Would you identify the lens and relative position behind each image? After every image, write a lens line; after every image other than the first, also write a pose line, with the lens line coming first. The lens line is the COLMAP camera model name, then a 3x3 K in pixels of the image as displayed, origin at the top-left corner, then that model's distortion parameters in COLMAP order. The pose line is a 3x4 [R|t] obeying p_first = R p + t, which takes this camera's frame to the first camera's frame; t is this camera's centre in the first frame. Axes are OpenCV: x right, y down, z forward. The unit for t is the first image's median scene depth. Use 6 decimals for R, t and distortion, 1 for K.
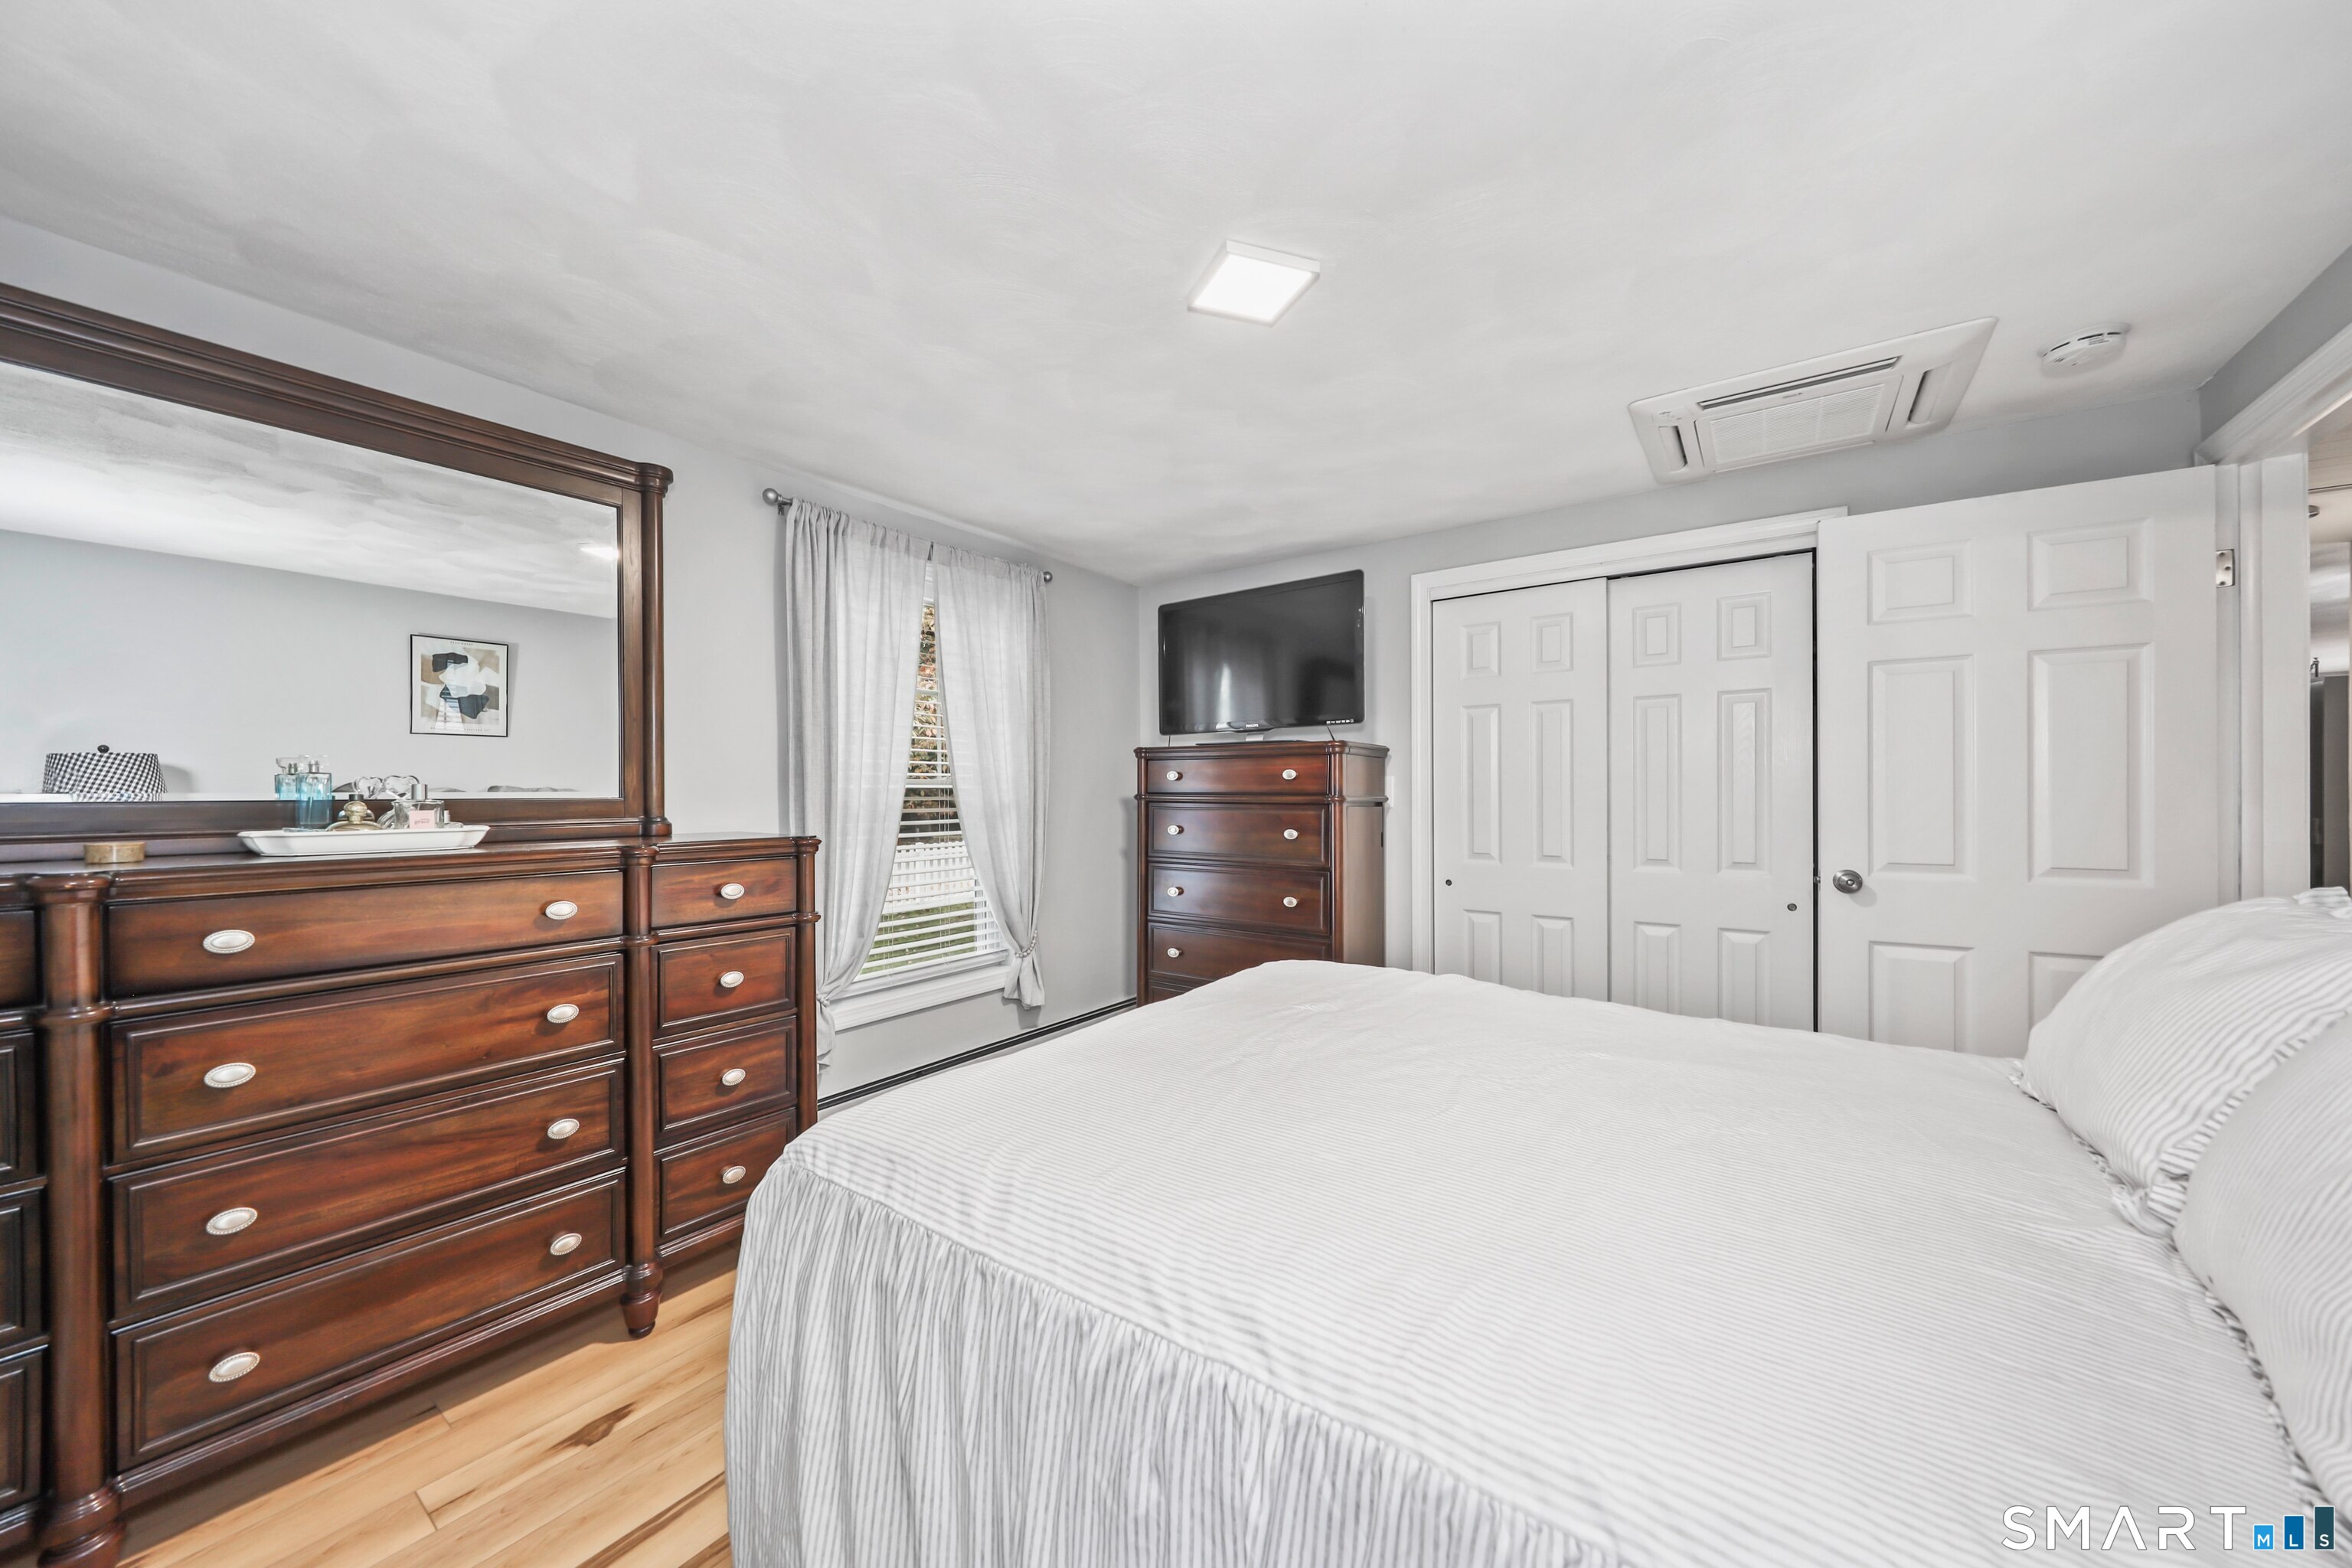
lens RADIAL K [[814.2, 0, 1173.2], [0, 814.2, 796.4], [0, 0, 1]] dist [-0.000073, -0.000054]
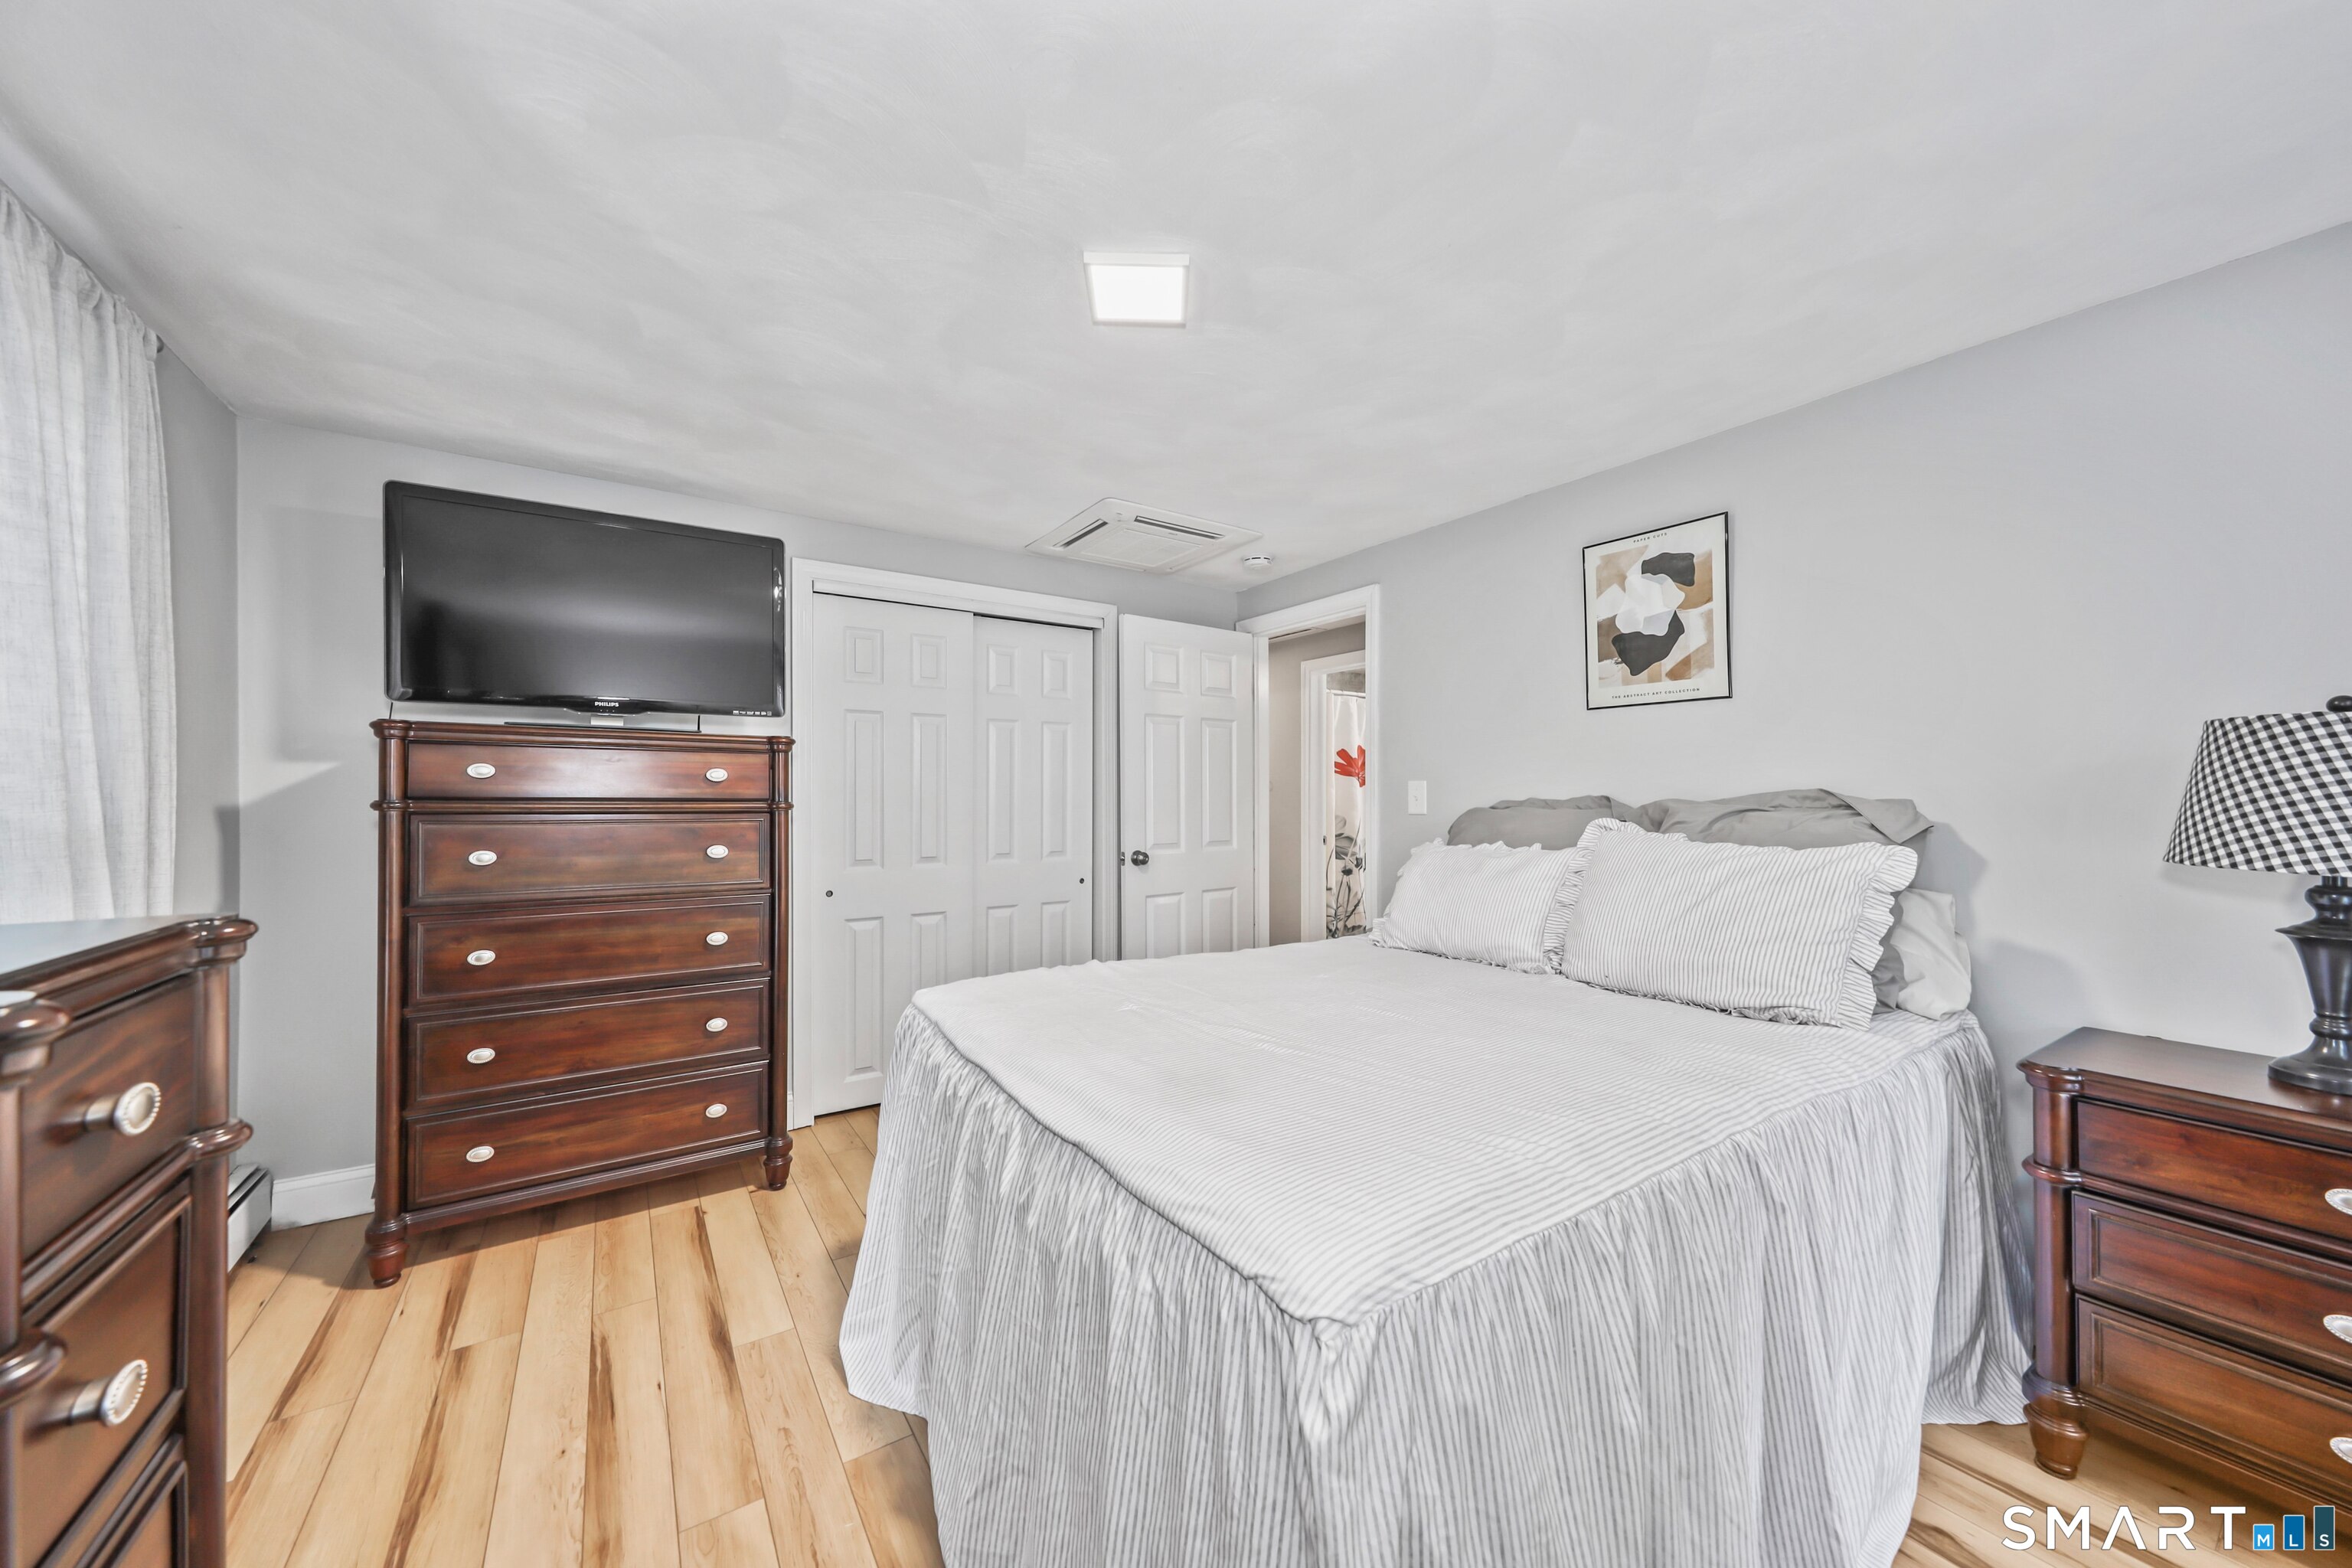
lens RADIAL K [[814.2, 0, 1170.3], [0, 814.2, 799.8], [0, 0, 1]] dist [-0.000073, -0.000054]
pose [[0.359839, -0.000299, 0.933014, -0.532745], [0.003419, 0.999994, -0.000998, -0.001199], [-0.933008, 0.003549, 0.359838, 0.381243]]
